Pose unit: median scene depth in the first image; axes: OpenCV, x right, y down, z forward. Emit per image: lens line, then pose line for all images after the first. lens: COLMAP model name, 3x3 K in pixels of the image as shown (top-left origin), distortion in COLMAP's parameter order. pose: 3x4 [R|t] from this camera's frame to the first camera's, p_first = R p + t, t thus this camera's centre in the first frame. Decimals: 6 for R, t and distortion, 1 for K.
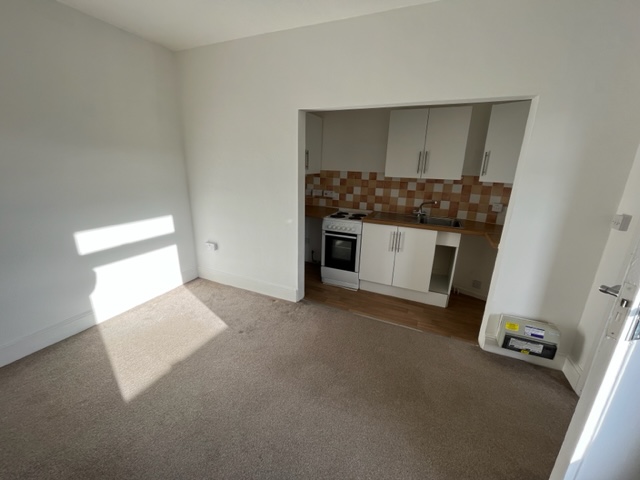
lens RADIAL K [[259.4, 0, 319.9], [0, 259.4, 237.7], [0, 0, 1]] dist [-0.000938, 0.000027]
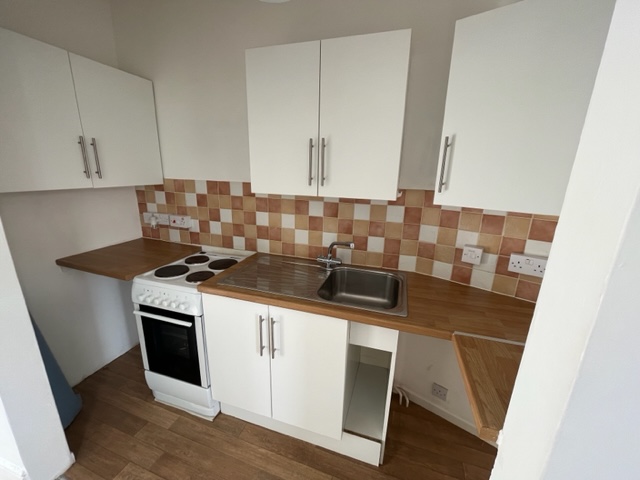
lens RADIAL K [[259.4, 0, 318.3], [0, 259.4, 238.0], [0, 0, 1]] dist [-0.000938, 0.000027]
pose [[0.994163, -0.029197, 0.103861, 0.311678], [0.030896, 0.999413, -0.014788, -0.134697], [-0.103368, 0.017911, 0.994482, 0.488465]]
